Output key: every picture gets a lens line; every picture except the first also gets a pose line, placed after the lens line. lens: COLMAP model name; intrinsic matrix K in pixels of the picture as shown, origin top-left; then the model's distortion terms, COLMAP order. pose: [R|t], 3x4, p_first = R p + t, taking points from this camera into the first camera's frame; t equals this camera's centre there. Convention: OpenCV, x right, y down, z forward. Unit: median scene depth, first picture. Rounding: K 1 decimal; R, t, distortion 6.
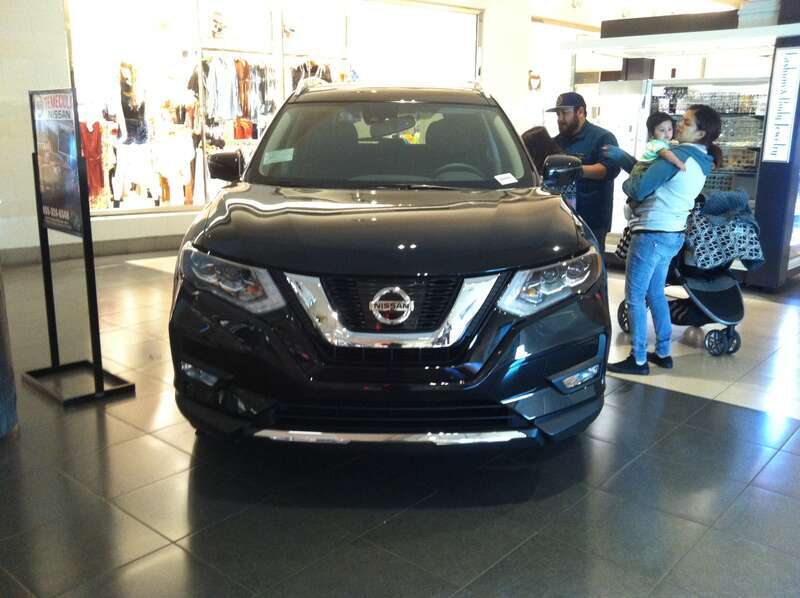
lens RADIAL K [[733.5, 0, 400.0], [0, 733.5, 299.0], [0, 0, 1]] dist [0.010488, 0.005667]
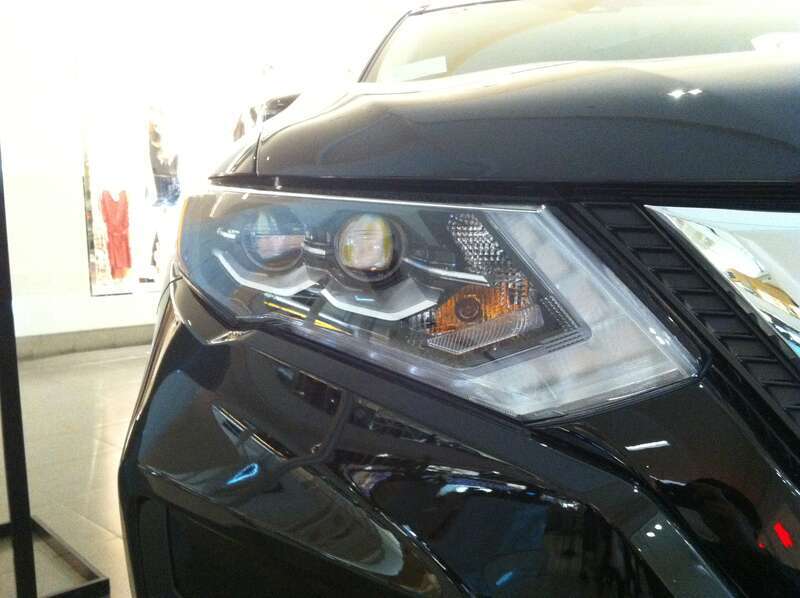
lens RADIAL K [[733.5, 0, 400.0], [0, 733.5, 299.0], [0, 0, 1]] dist [0.010488, 0.005667]
pose [[0.997441, -0.040910, -0.058641, -0.200168], [0.032496, 0.989918, -0.137867, 0.013365], [0.063690, 0.135609, 0.988713, 0.739712]]
